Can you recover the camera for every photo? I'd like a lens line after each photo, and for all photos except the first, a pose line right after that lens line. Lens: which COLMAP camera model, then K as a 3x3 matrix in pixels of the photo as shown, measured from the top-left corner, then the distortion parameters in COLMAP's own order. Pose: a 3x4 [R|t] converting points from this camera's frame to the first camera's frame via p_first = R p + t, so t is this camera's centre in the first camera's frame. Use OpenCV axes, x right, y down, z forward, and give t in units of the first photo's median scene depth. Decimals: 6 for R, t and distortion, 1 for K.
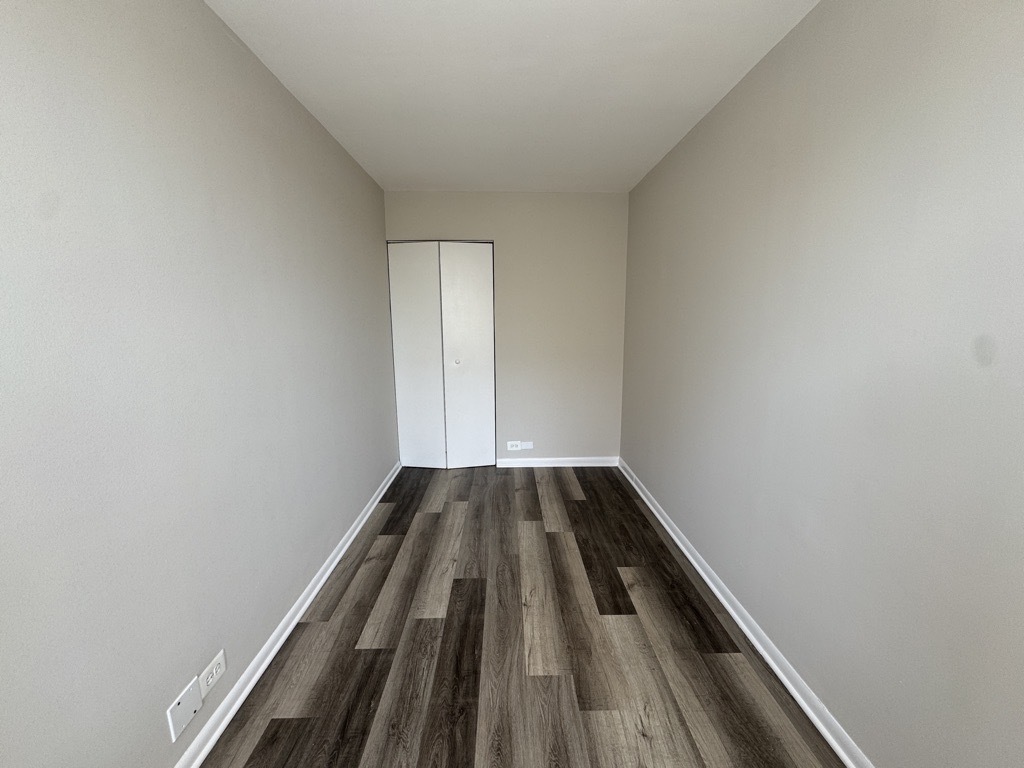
lens RADIAL K [[408.4, 0, 509.1], [0, 408.4, 383.2], [0, 0, 1]] dist [-0.000126, -0.000017]
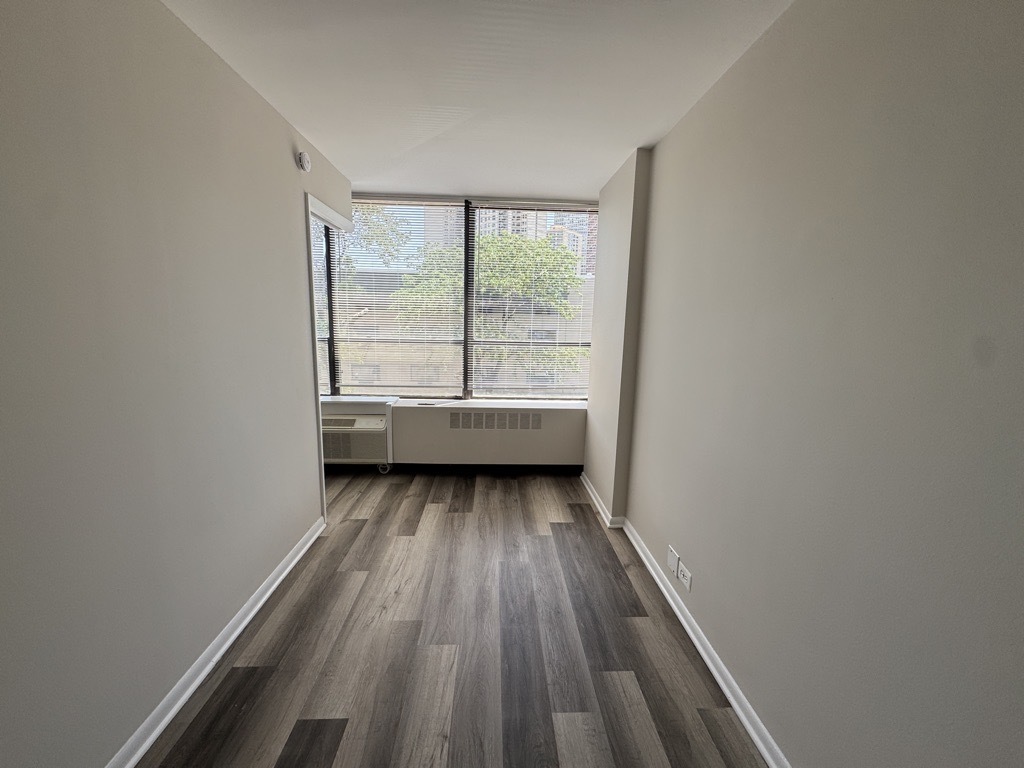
lens RADIAL K [[408.4, 0, 507.7], [0, 408.4, 376.2], [0, 0, 1]] dist [-0.000126, -0.000017]
pose [[-0.999620, -0.013682, -0.023933, -0.048607], [-0.020489, 0.949552, 0.312941, -0.303600], [0.018444, 0.313312, -0.949471, 1.684498]]
